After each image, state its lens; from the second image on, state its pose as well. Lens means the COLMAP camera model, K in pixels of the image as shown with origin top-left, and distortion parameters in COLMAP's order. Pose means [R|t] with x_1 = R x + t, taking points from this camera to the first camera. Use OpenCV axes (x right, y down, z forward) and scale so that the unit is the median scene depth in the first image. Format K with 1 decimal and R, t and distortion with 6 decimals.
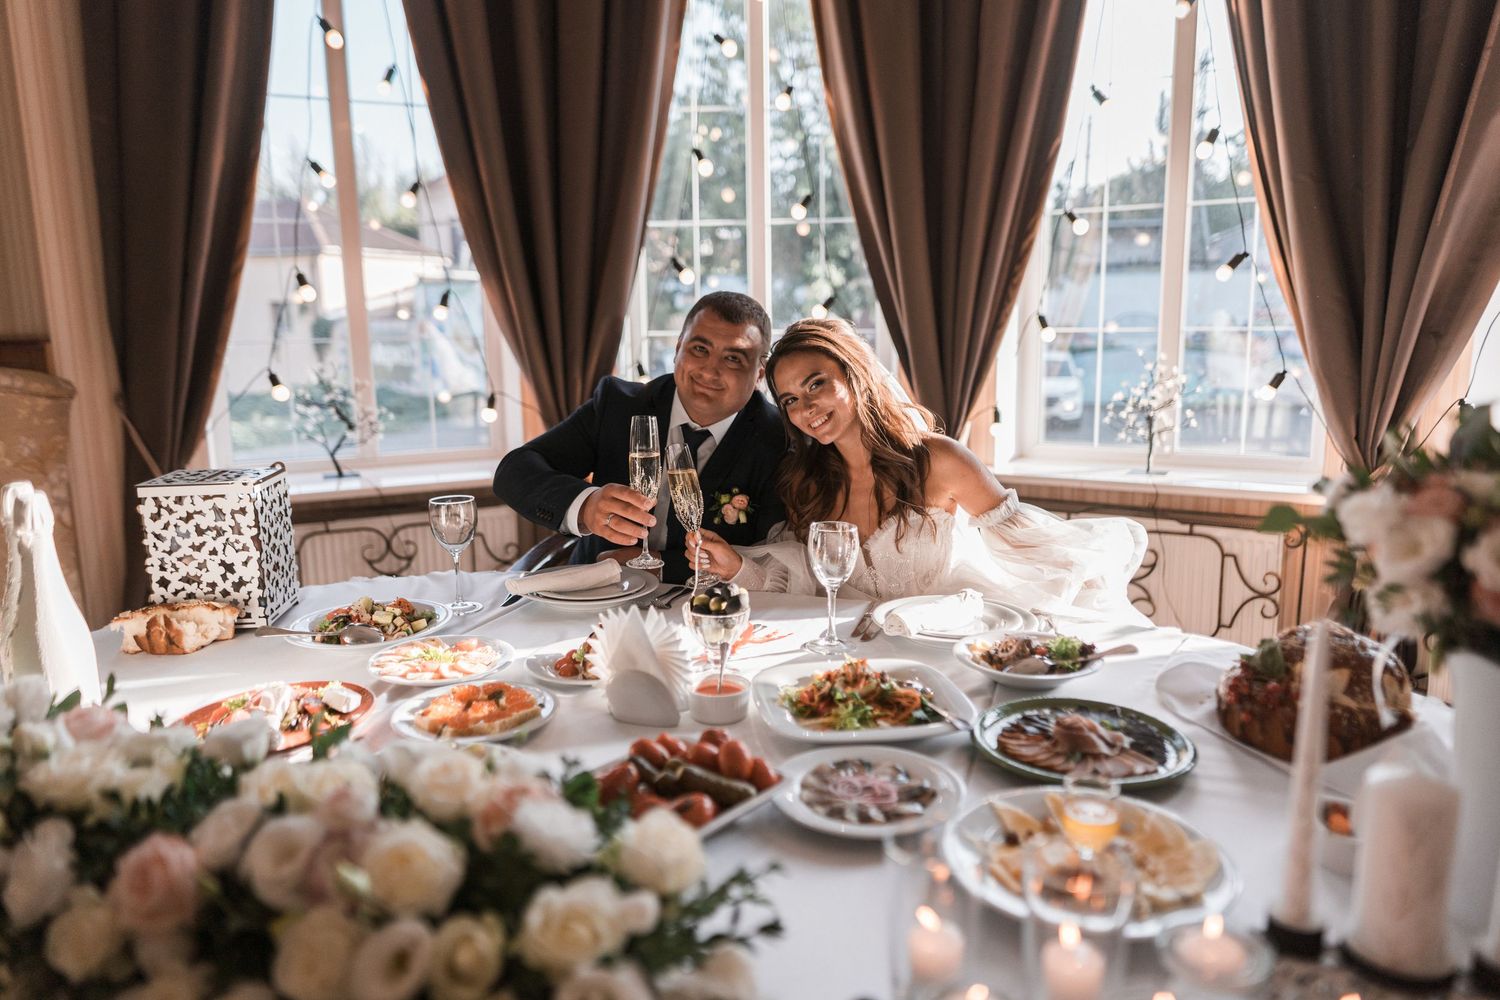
lens RADIAL K [[1031.0, 0, 742.0], [0, 1031.0, 493.7], [0, 0, 1]] dist [-0.003309, 0.001283]
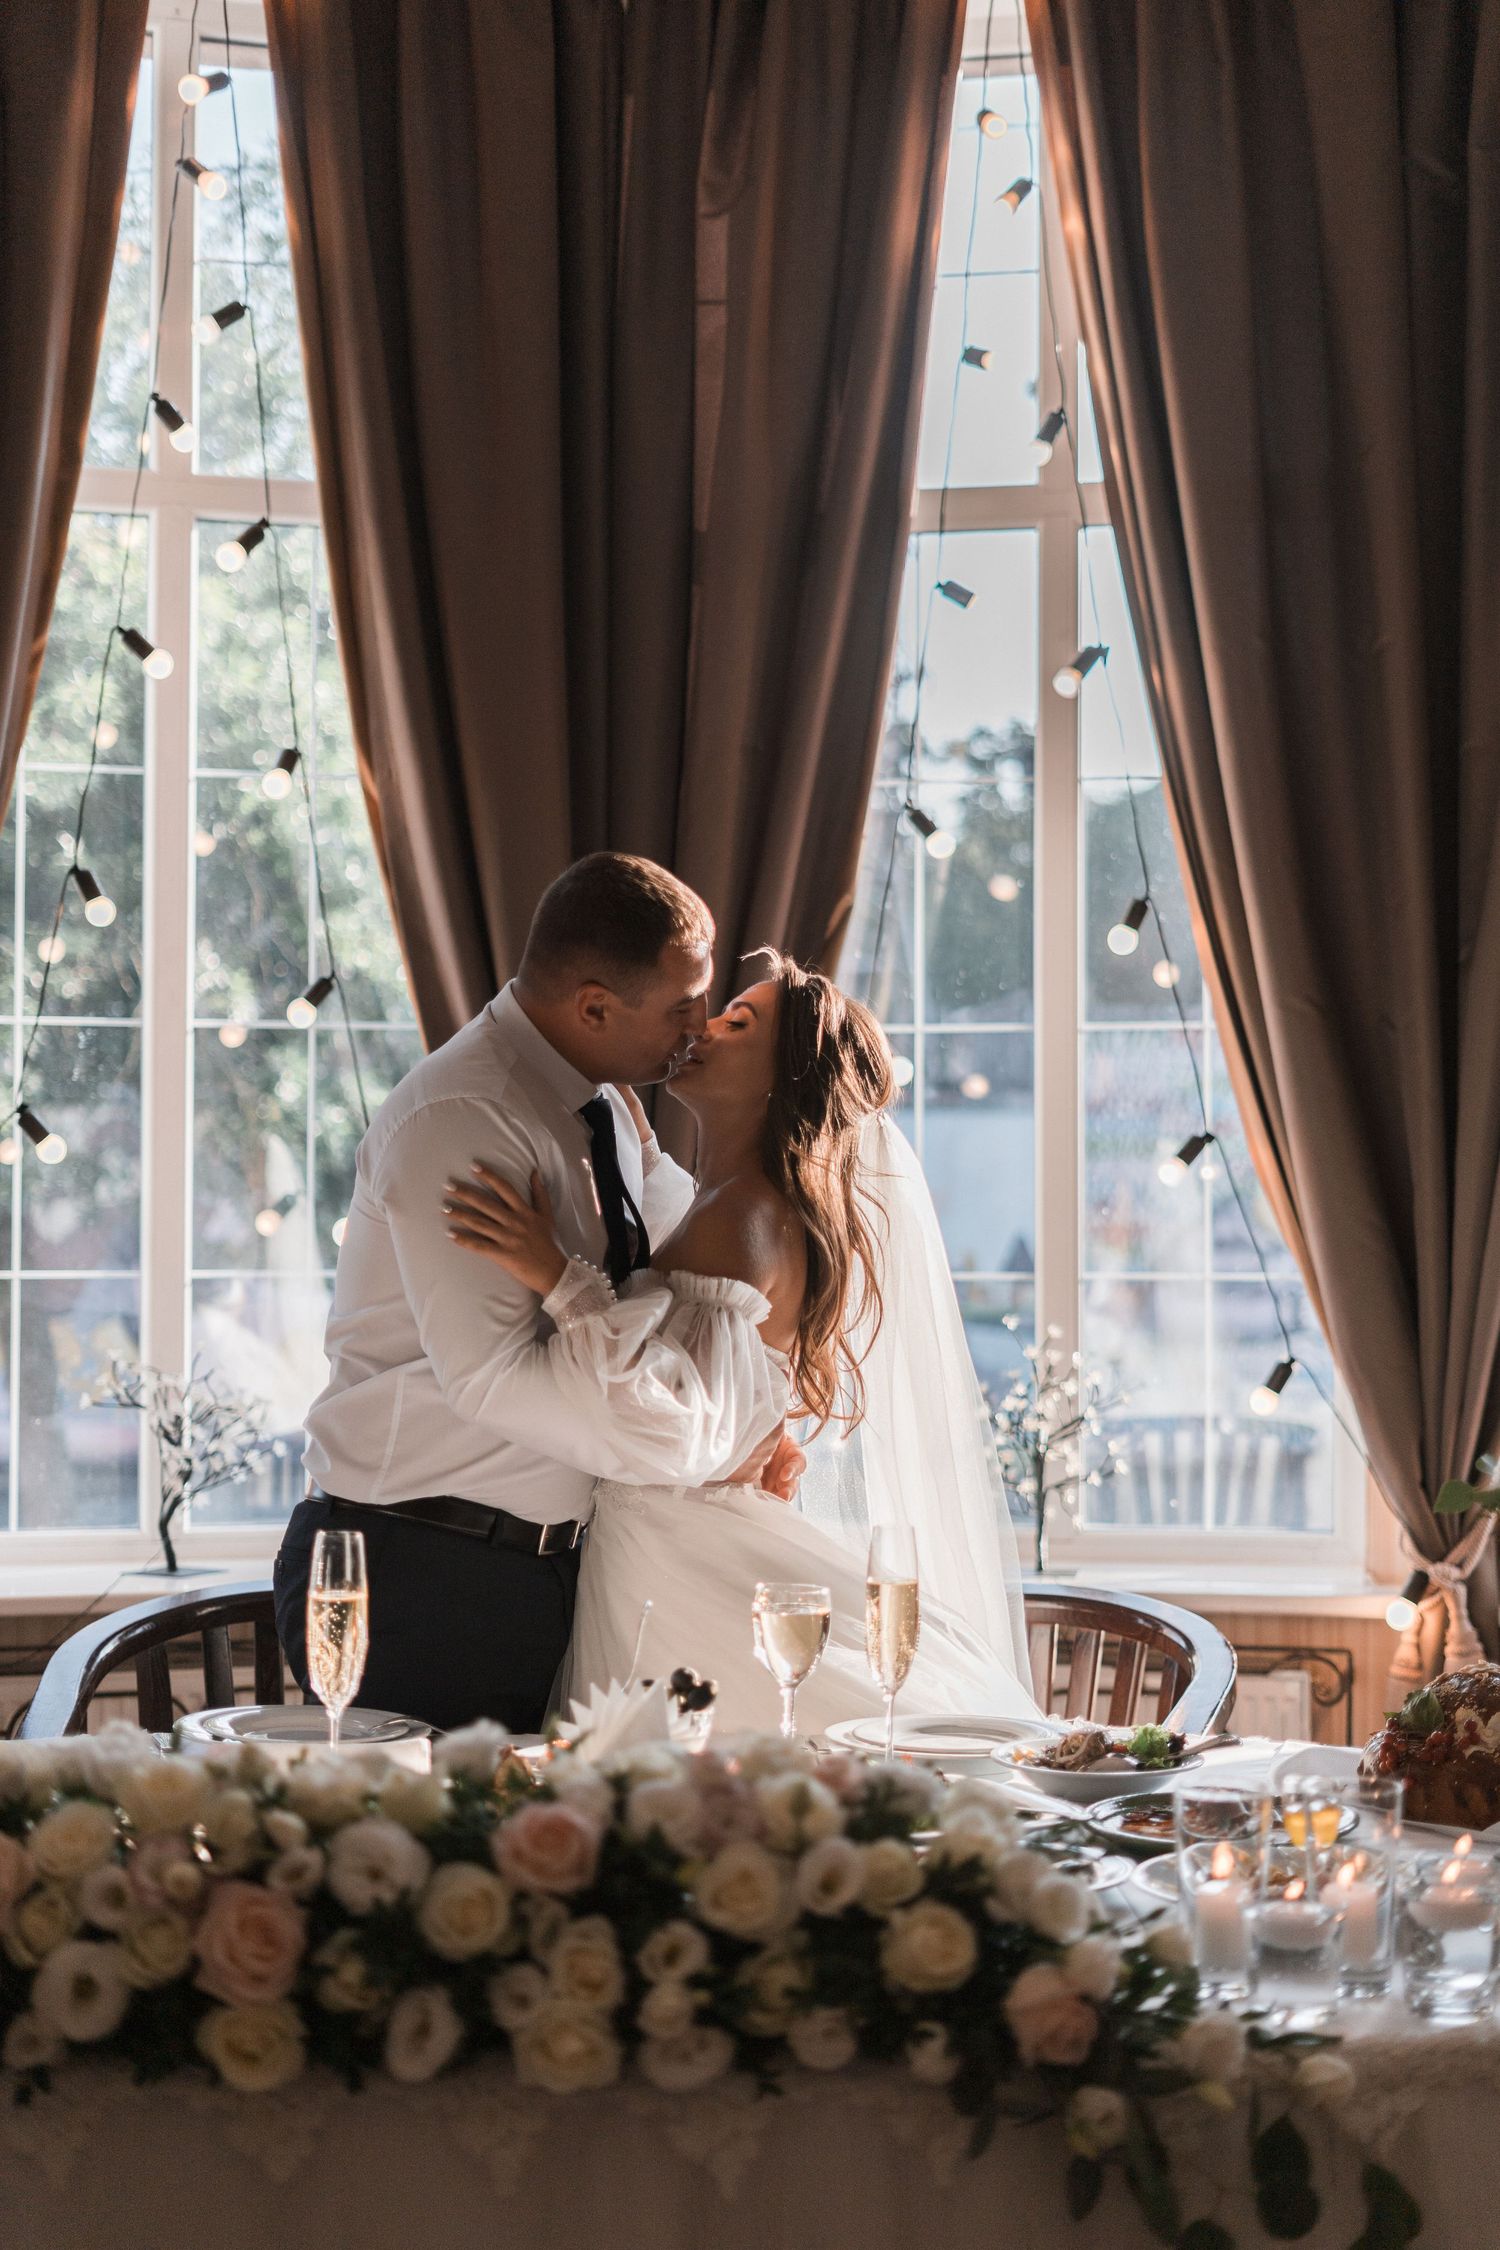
lens RADIAL K [[3246.1, 0, 750.0], [0, 3246.1, 1125.0], [0, 0, 1]] dist [-0.006697, -0.078076]
pose [[0.933713, 0.027591, 0.356956, -0.316932], [0.043268, 0.981022, -0.189007, 0.062795], [-0.355397, 0.191923, 0.914800, -0.426382]]
